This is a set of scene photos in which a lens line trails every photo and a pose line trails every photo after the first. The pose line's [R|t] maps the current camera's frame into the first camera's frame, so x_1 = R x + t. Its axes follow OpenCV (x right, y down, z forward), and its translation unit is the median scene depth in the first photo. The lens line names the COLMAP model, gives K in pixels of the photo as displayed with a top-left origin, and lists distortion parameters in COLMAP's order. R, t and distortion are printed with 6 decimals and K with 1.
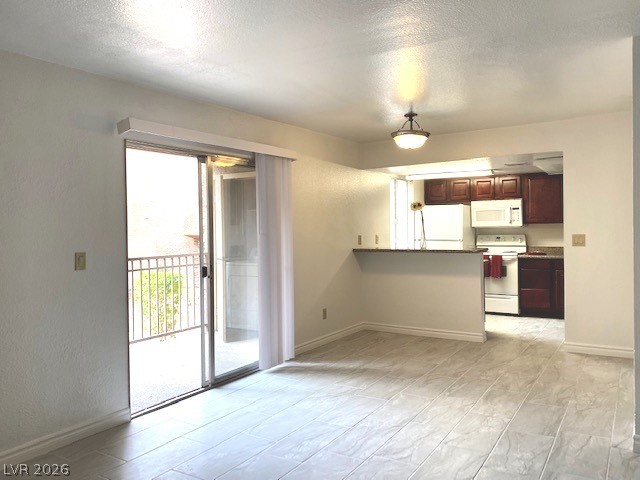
lens RADIAL K [[512.4, 0, 315.9], [0, 512.4, 240.1], [0, 0, 1]] dist [0.017602, 0.000152]
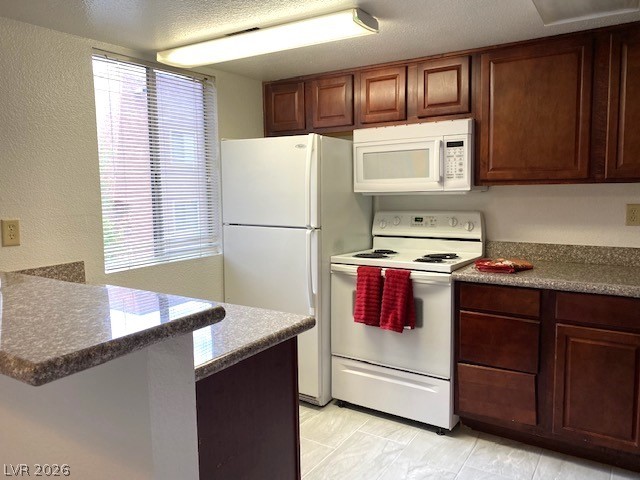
lens RADIAL K [[490.2, 0, 313.2], [0, 490.2, 234.2], [0, 0, 1]] dist [0.051068, -0.055875]
pose [[0.999939, 0.004308, -0.010131, 0.287020], [-0.003615, 0.997712, 0.067503, -0.019549], [0.010399, -0.067463, 0.997668, 0.628465]]
